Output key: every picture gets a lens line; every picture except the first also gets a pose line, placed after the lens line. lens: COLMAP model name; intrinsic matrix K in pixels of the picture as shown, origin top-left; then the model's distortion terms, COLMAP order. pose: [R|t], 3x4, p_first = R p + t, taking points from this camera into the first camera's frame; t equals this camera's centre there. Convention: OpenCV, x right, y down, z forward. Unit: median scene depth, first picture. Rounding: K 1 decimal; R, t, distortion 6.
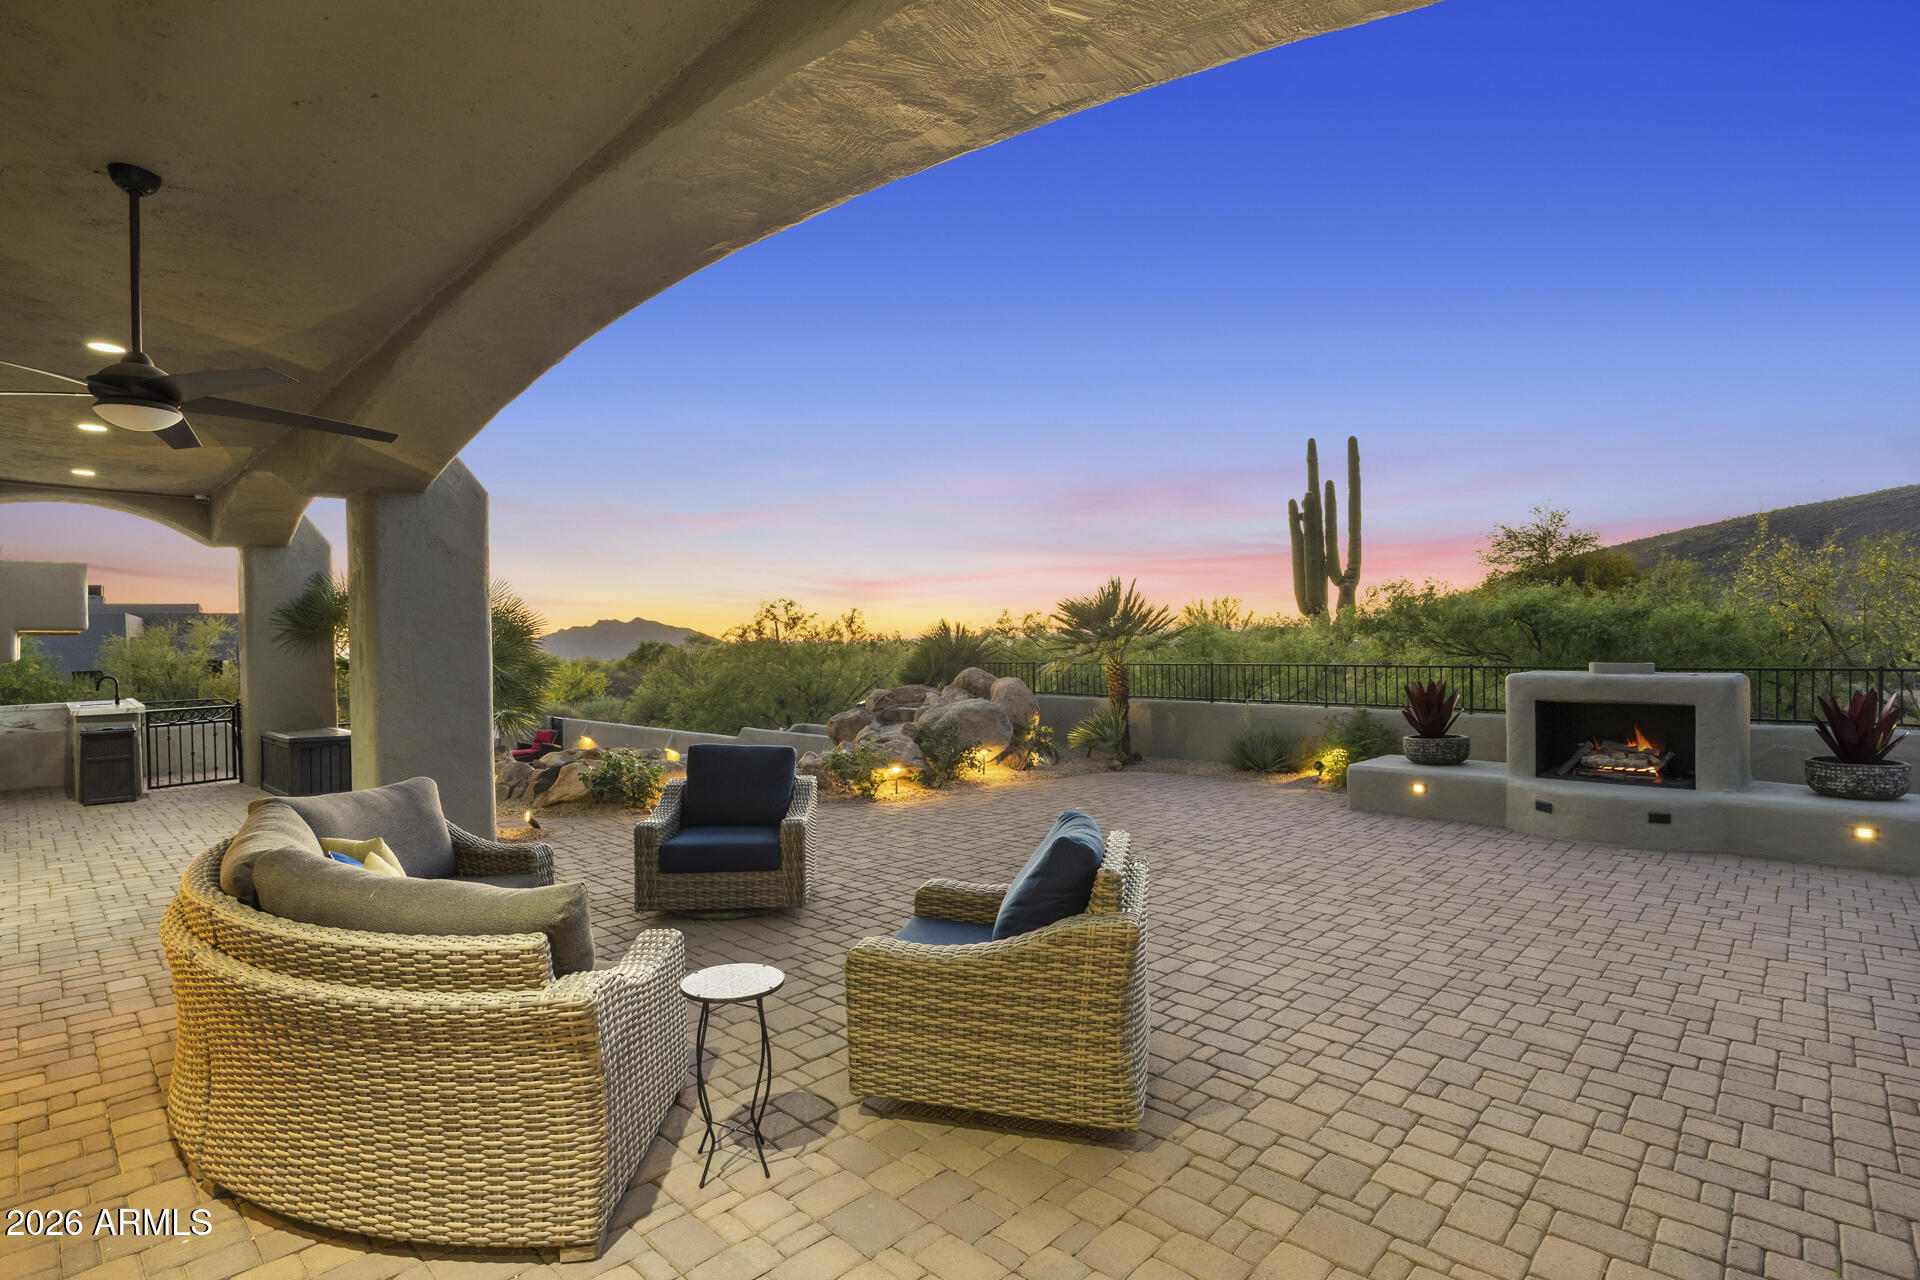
lens RADIAL K [[916.1, 0, 958.2], [0, 916.1, 650.8], [0, 0, 1]] dist [-0.012600, 0.000084]
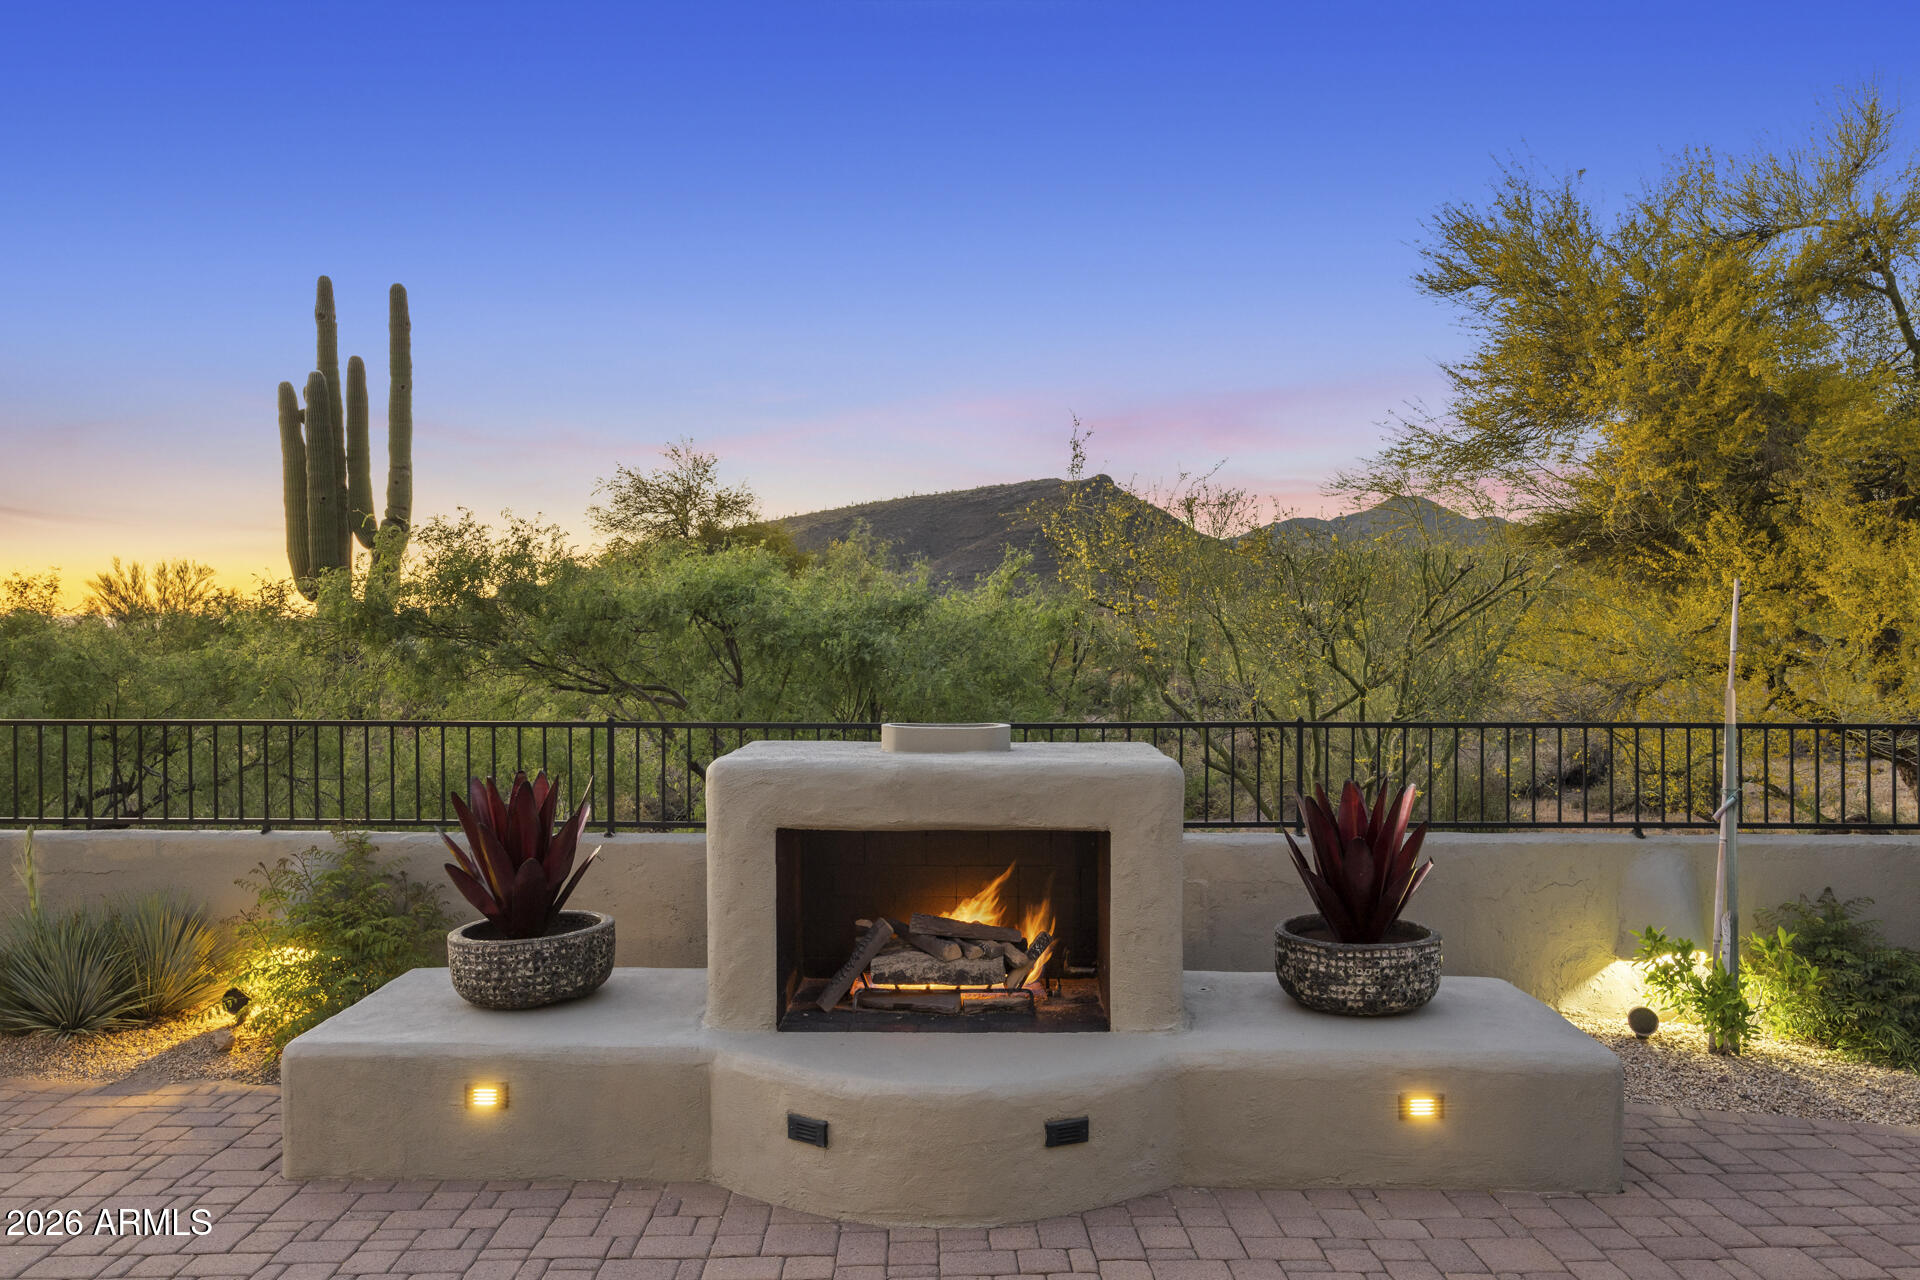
lens RADIAL K [[1391.4, 0, 962.1], [0, 1391.4, 634.7], [0, 0, 1]] dist [-0.010231, 0.008254]
pose [[0.709043, 0.015543, 0.704994, 0.210112], [-0.004111, 0.999831, -0.017908, -0.012753], [-0.705153, 0.009799, 0.708987, 0.404088]]
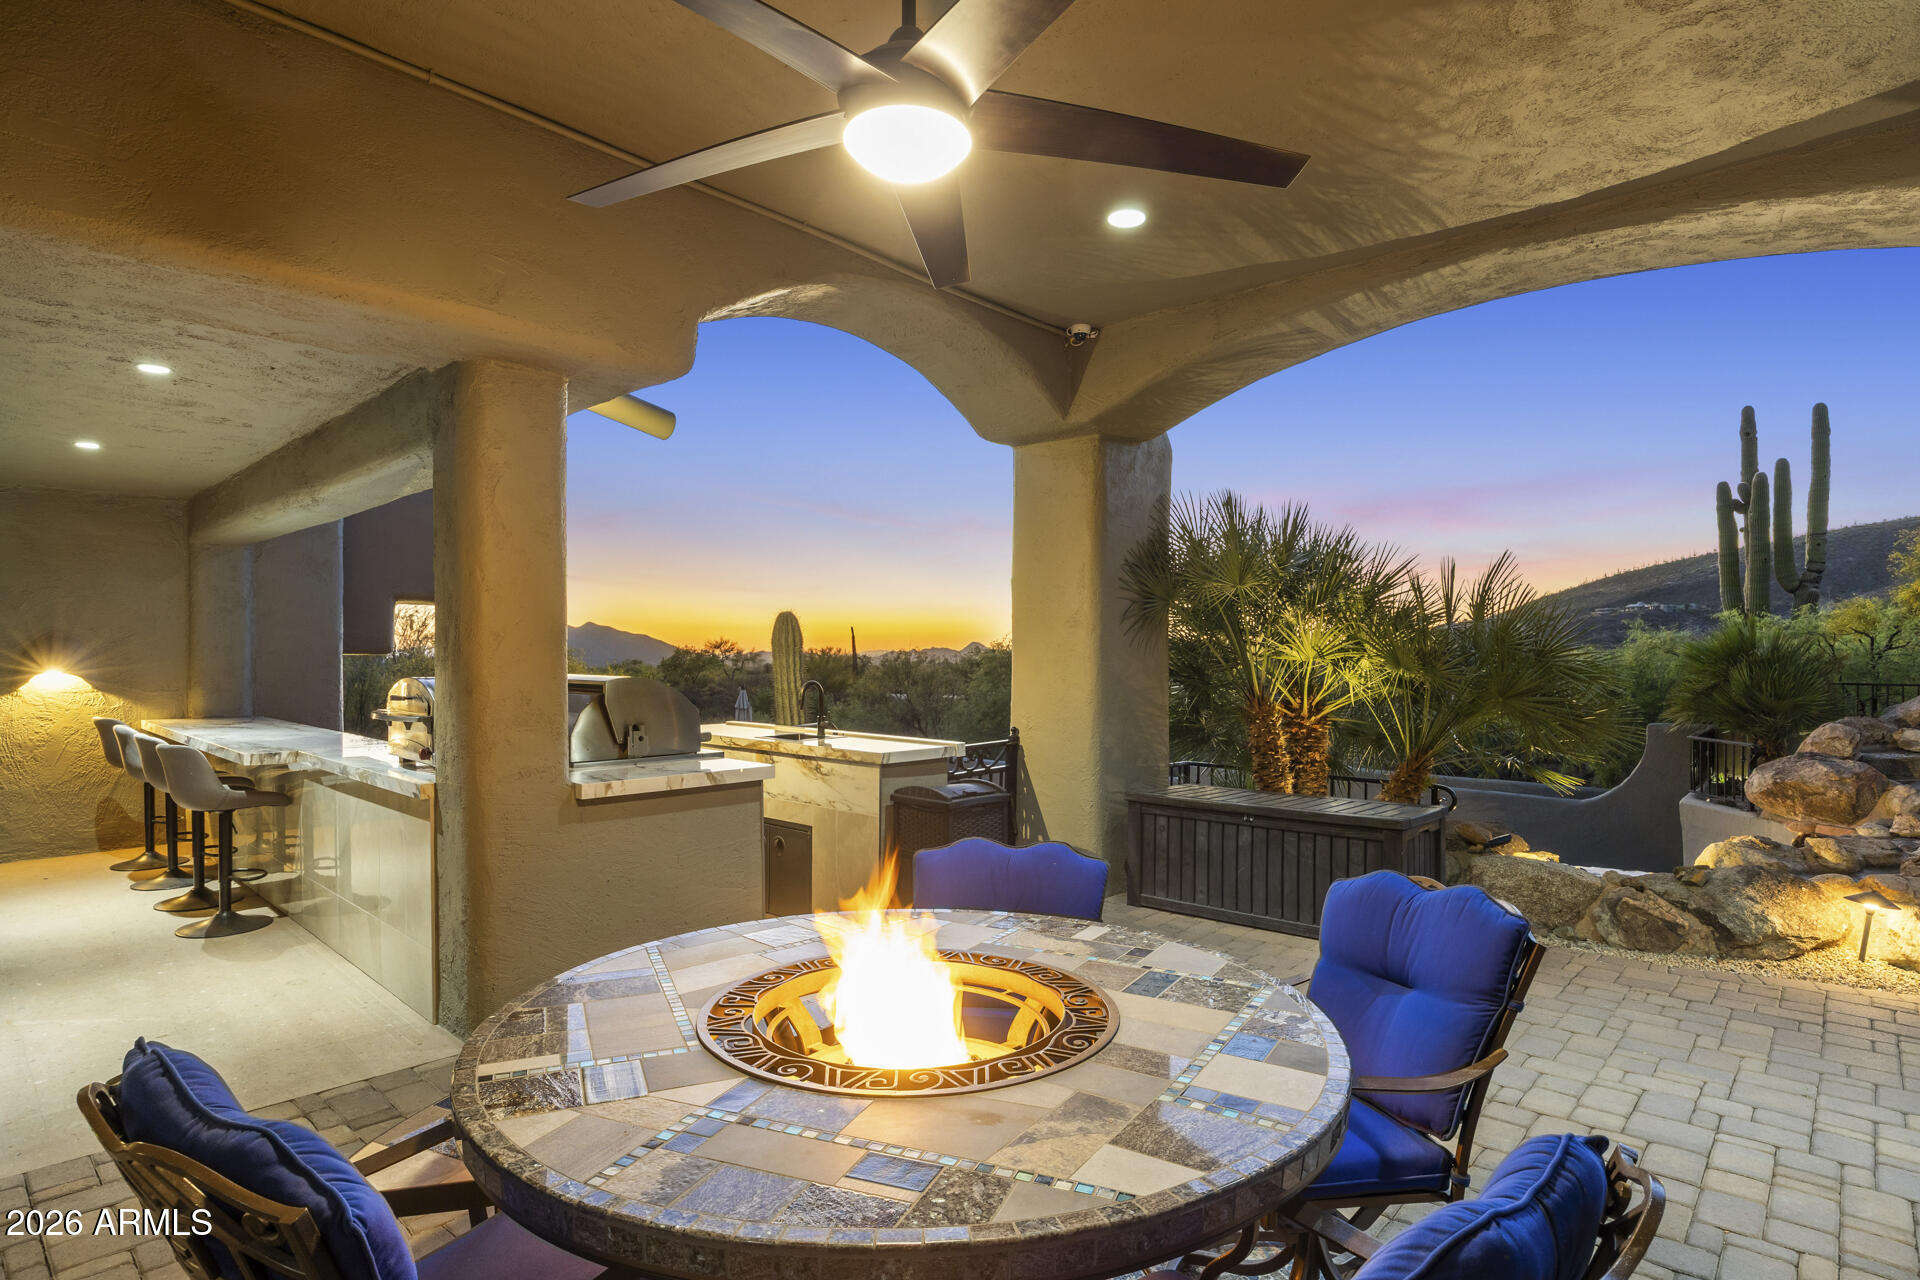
lens RADIAL K [[1001.0, 0, 969.9], [0, 1001.0, 658.9], [0, 0, 1]] dist [-0.008298, 0.002699]
pose [[0.999620, 0.019304, 0.019664, -0.861347], [-0.019173, 0.999793, -0.006856, 0.022322], [-0.019792, 0.006477, 0.999783, 0.395910]]
